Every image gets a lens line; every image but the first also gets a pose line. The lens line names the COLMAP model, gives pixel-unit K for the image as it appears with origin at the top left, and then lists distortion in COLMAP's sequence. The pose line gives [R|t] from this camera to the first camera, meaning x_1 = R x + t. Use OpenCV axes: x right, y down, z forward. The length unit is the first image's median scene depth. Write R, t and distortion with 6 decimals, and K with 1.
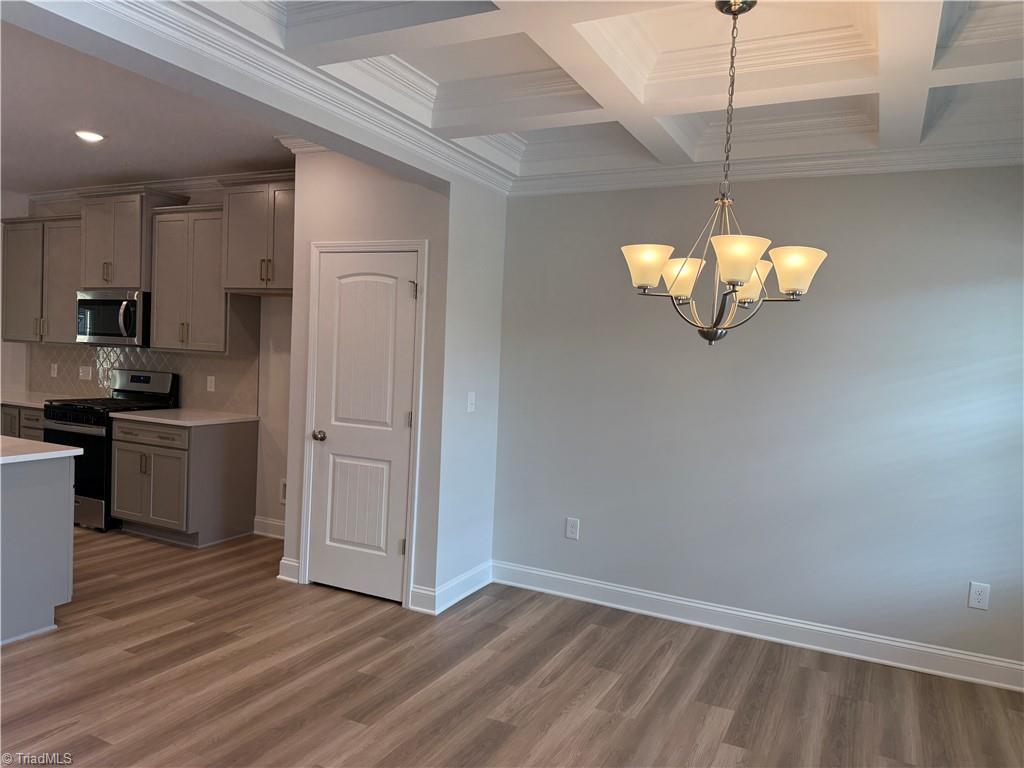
lens RADIAL K [[726.7, 0, 512.0], [0, 726.7, 384.0], [0, 0, 1]] dist [0.082795, -0.112575]
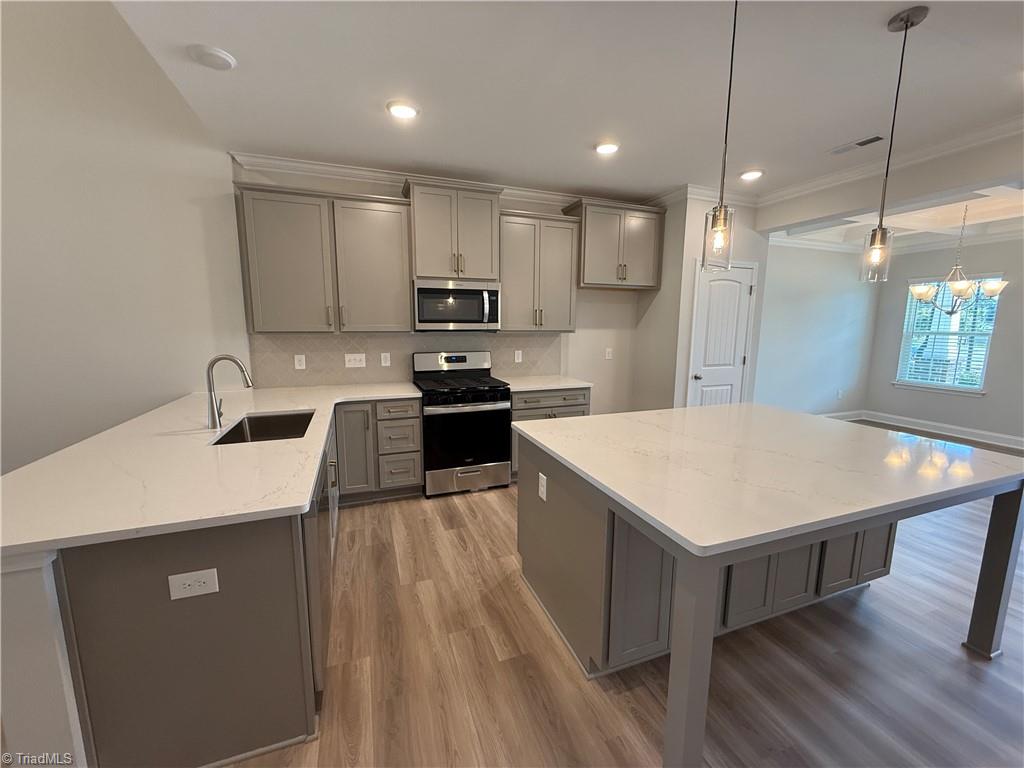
lens RADIAL K [[407.5, 0, 512.0], [0, 407.5, 384.0], [0, 0, 1]] dist [0.007717, 0.000135]
pose [[0.674551, -0.151150, 0.722588, -0.982828], [0.058894, 0.986713, 0.151421, -0.064337], [-0.735875, -0.059586, 0.674491, 0.540500]]
